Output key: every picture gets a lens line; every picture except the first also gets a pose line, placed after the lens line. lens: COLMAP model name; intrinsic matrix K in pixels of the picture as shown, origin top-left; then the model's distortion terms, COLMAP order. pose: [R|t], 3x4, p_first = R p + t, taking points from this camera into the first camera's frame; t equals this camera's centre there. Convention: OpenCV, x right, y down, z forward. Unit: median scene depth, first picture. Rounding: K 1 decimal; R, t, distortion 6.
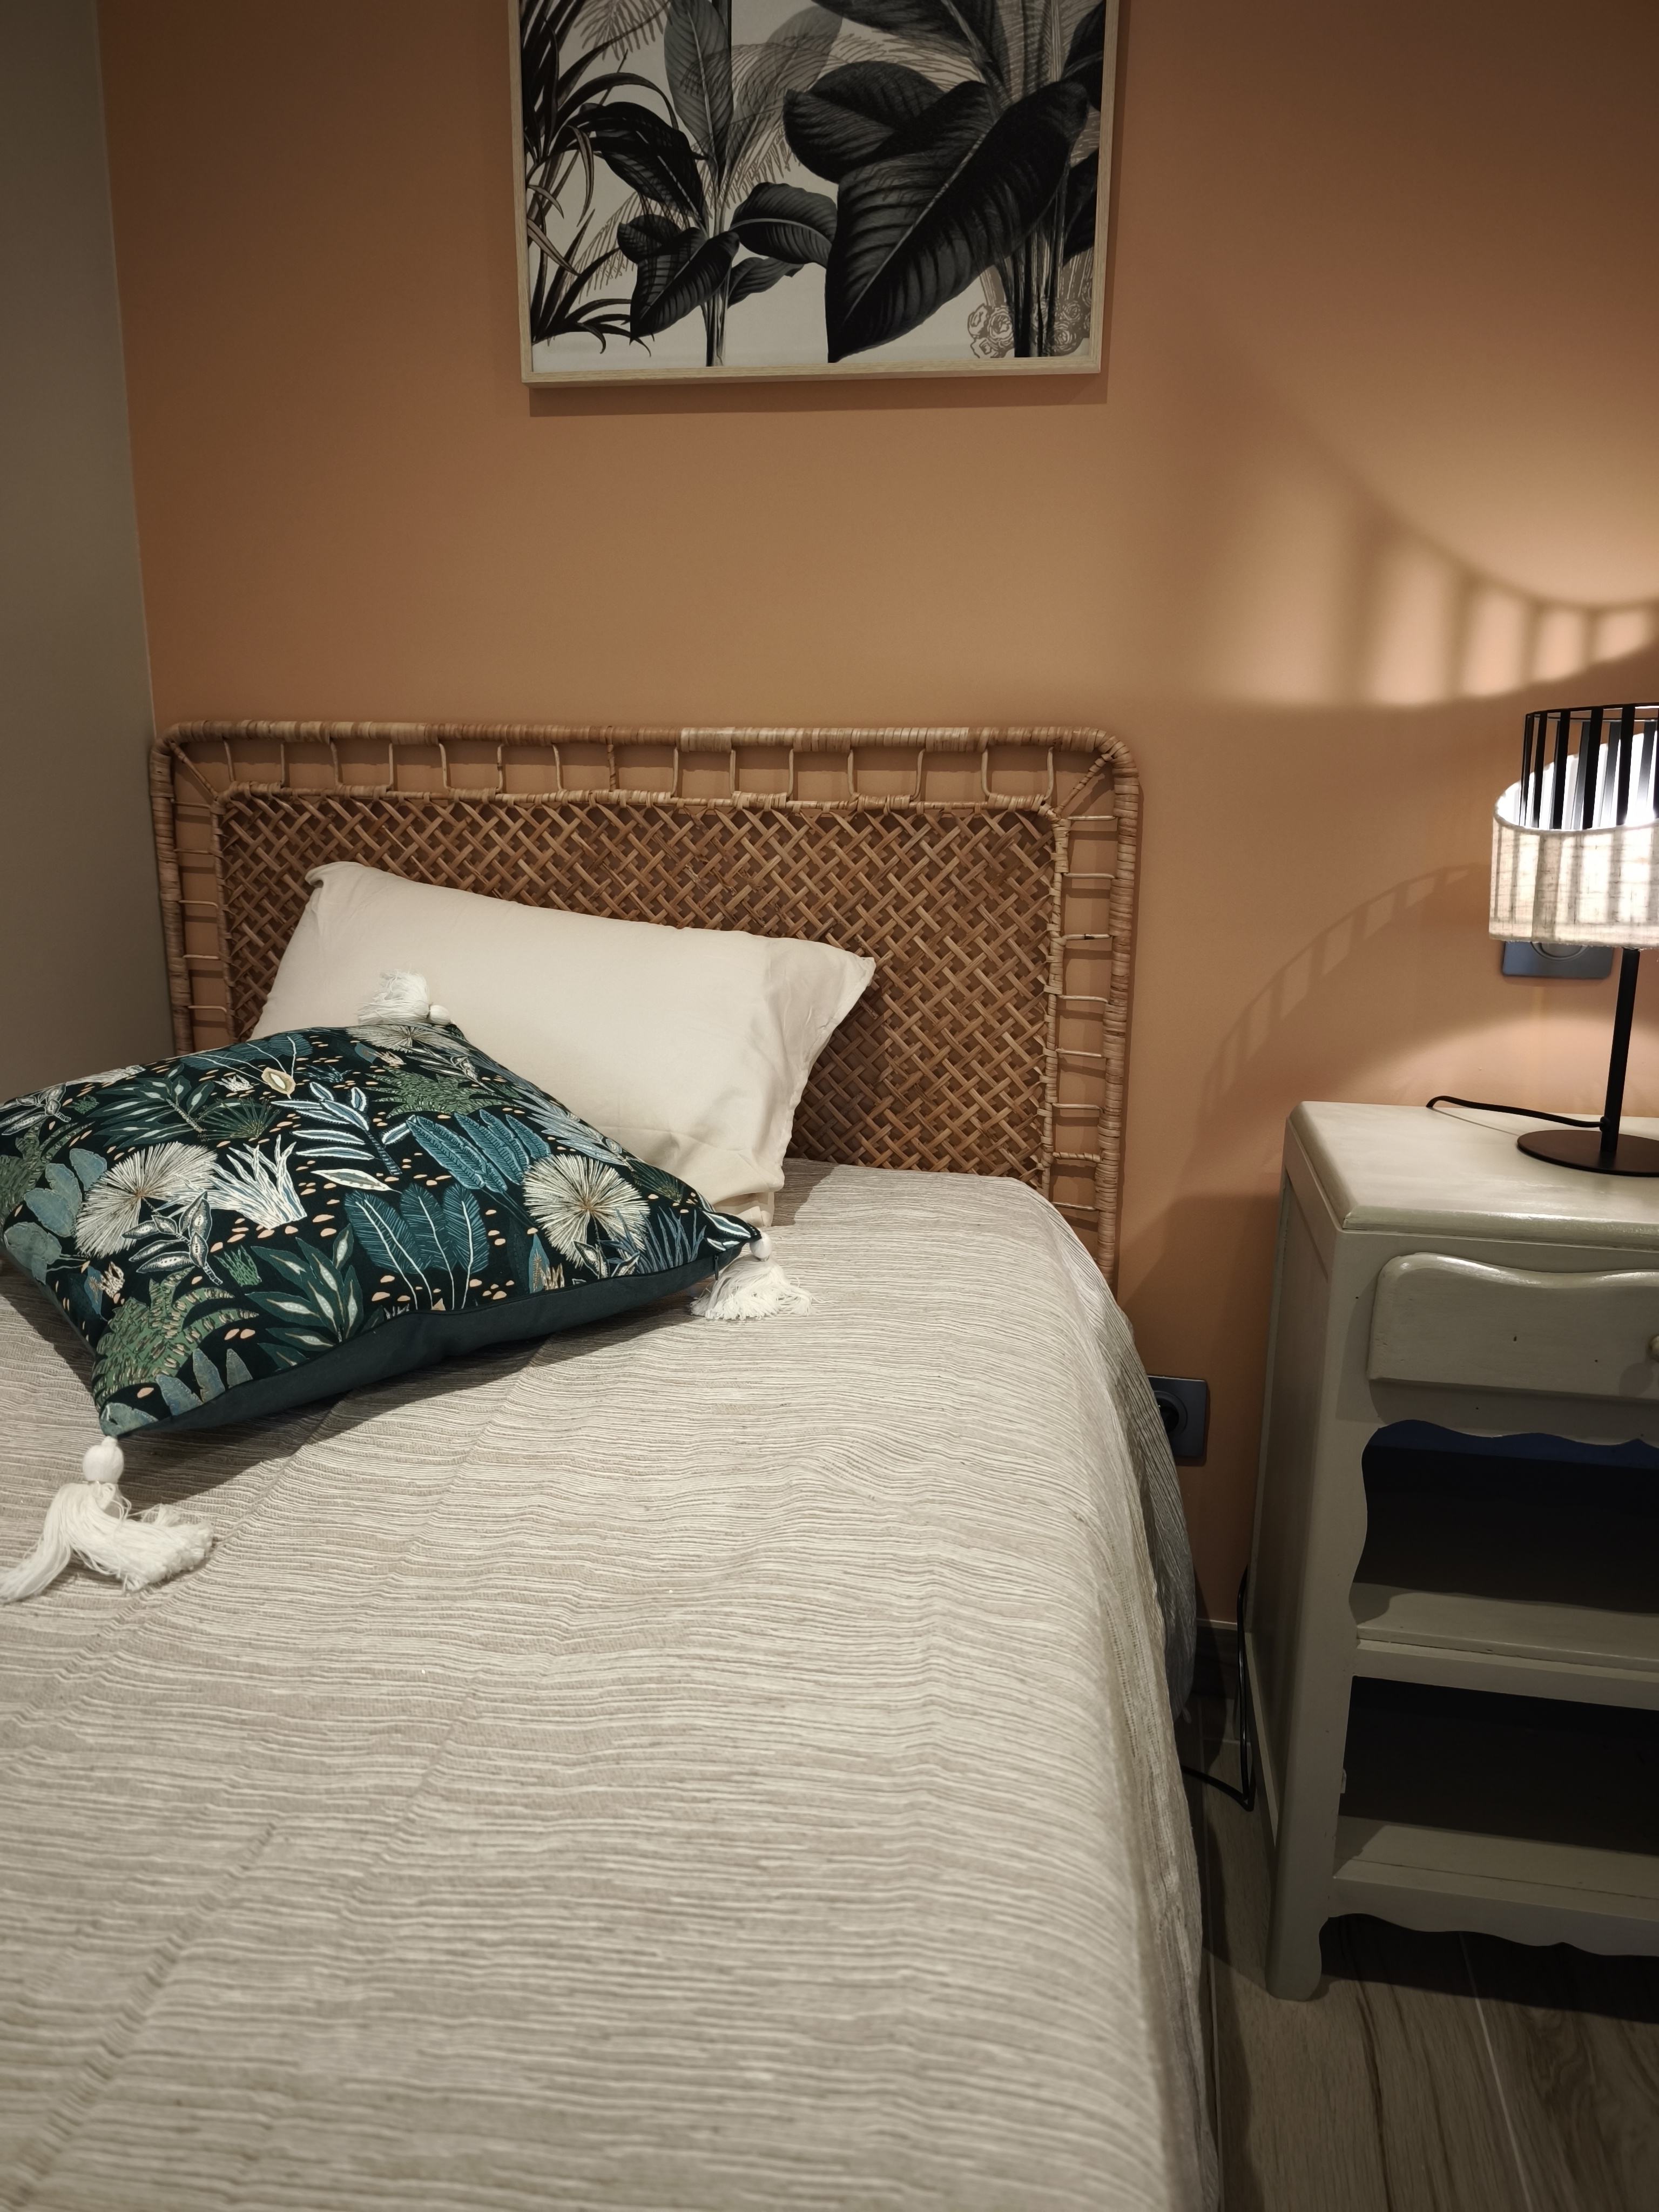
lens RADIAL K [[1503.3, 0, 825.1], [0, 1503.3, 1127.6], [0, 0, 1]] dist [0.009839, -0.030934]
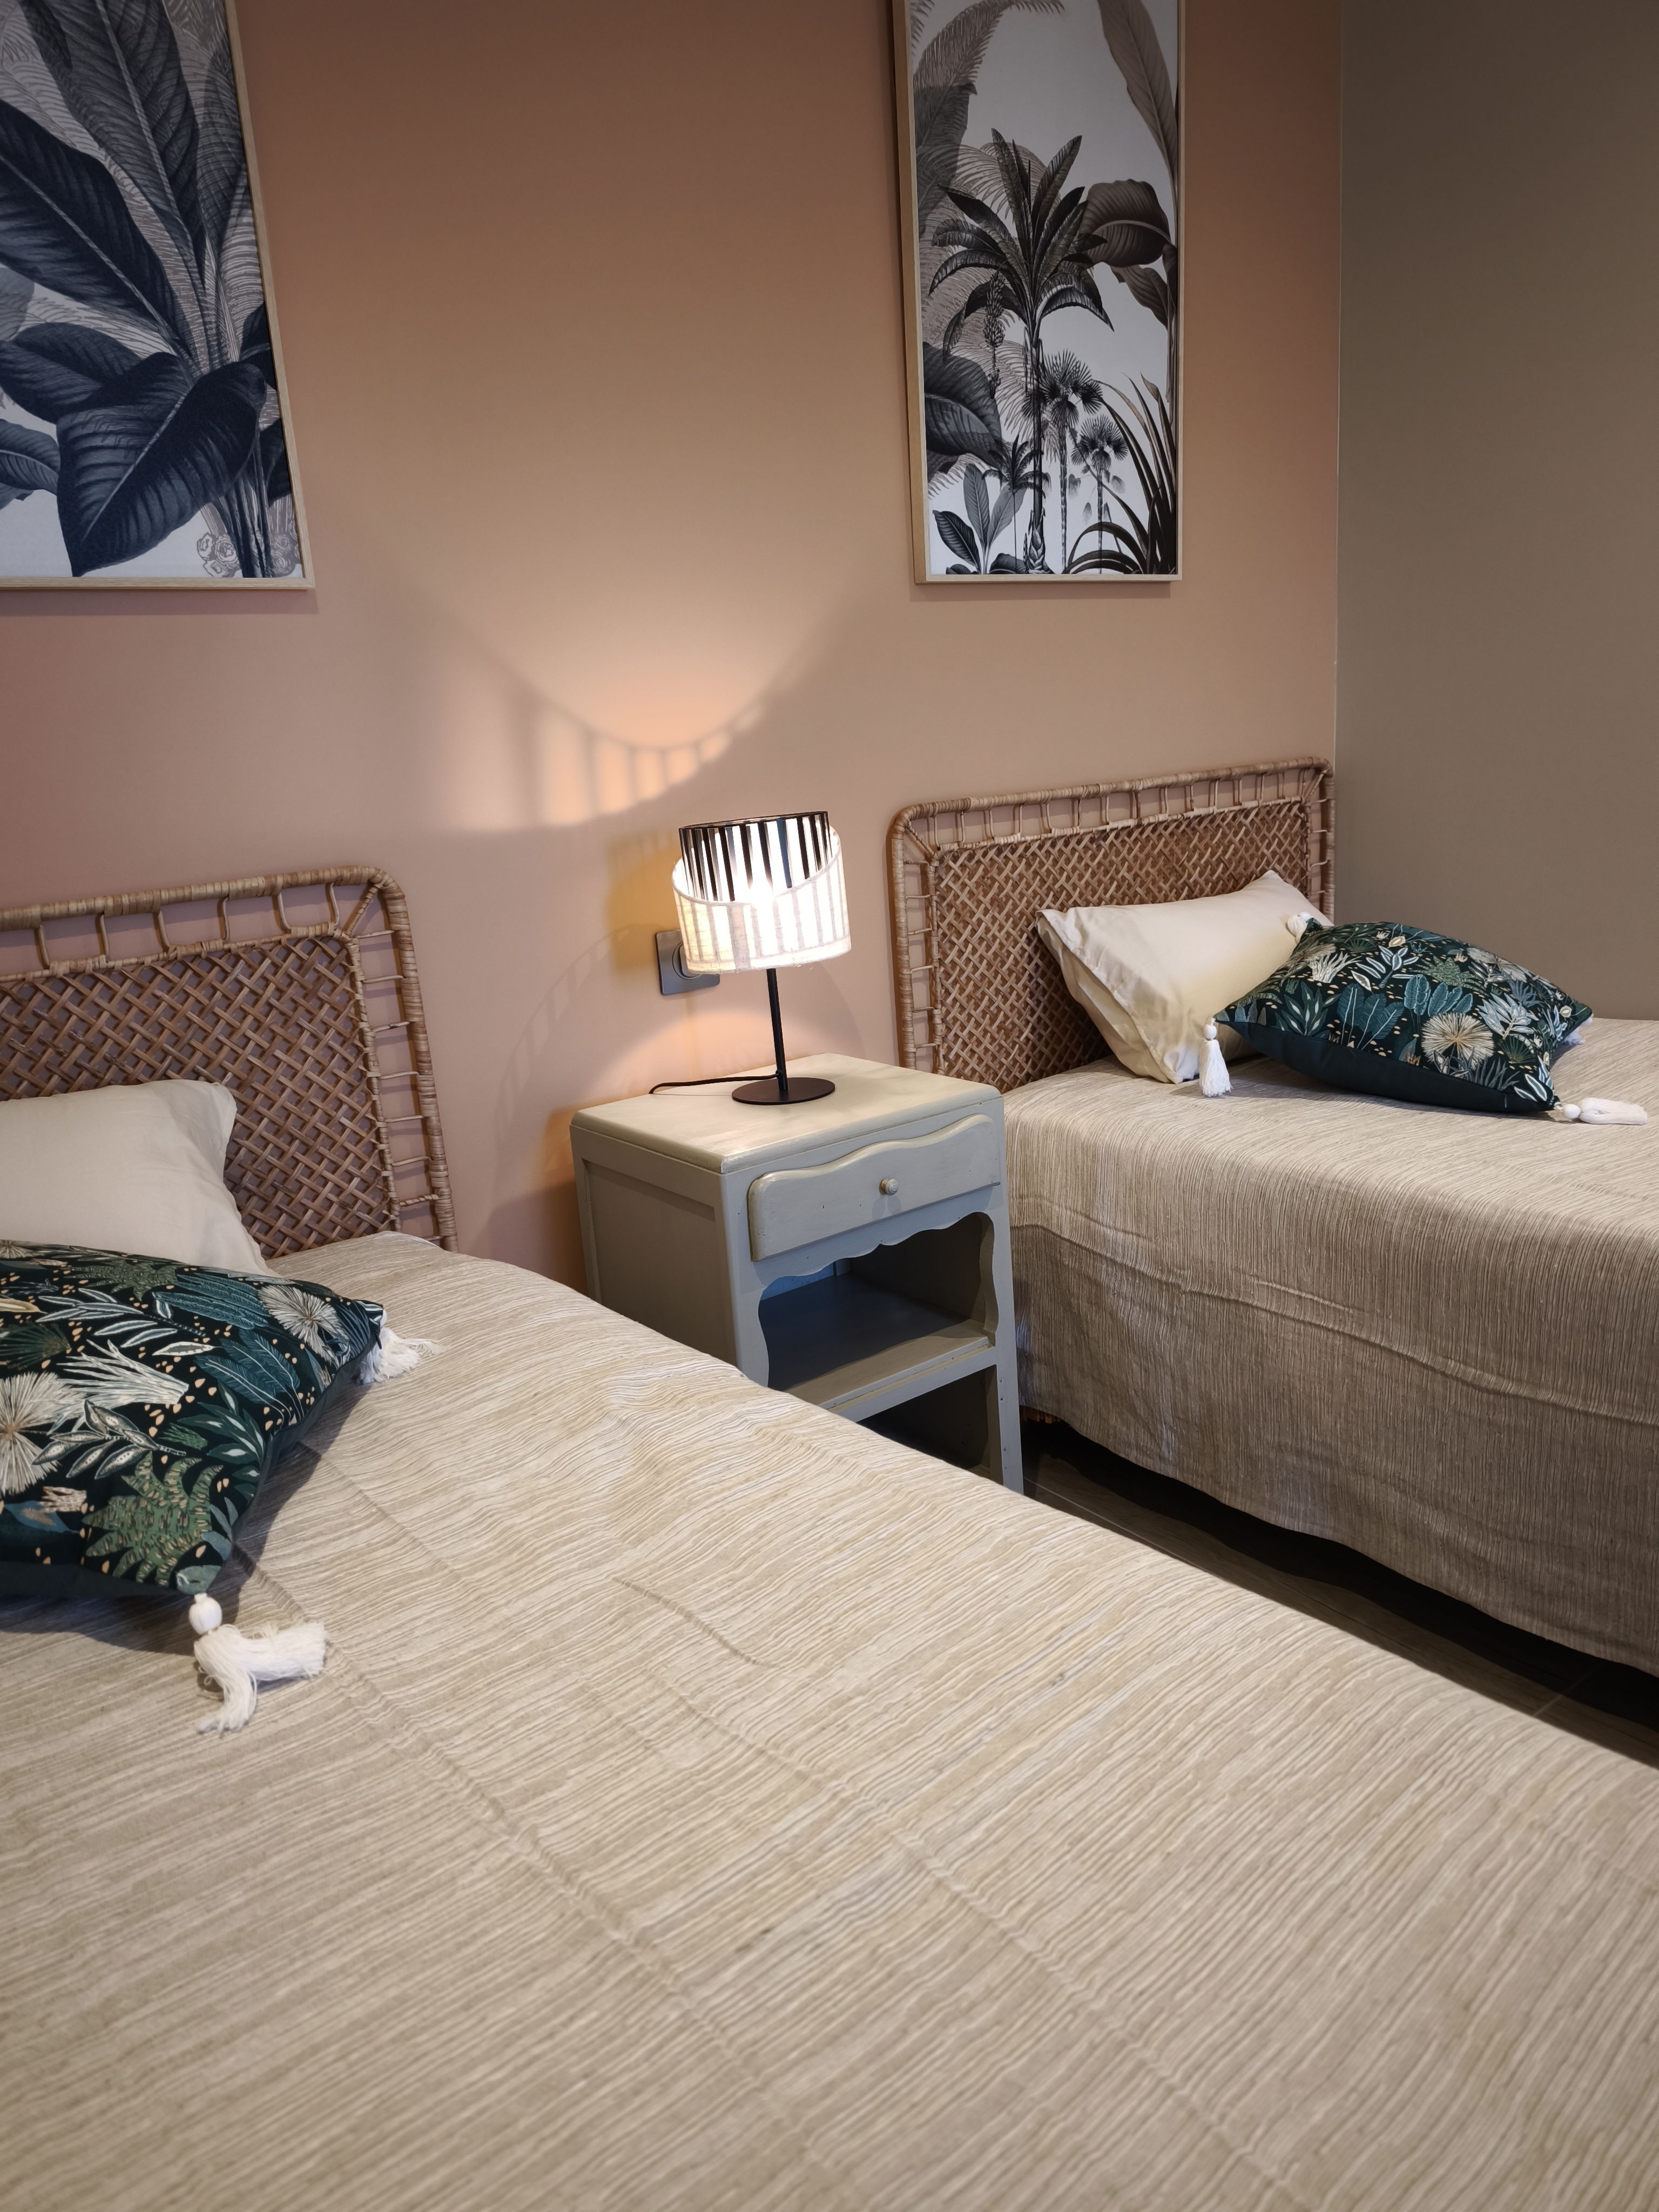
lens RADIAL K [[1503.3, 0, 834.7], [0, 1503.3, 1109.8], [0, 0, 1]] dist [0.009839, -0.030934]
pose [[0.667091, -0.239734, 0.705349, -0.526520], [0.256229, 0.962878, 0.084932, -0.079993], [-0.699525, 0.124073, 0.703754, -0.139070]]
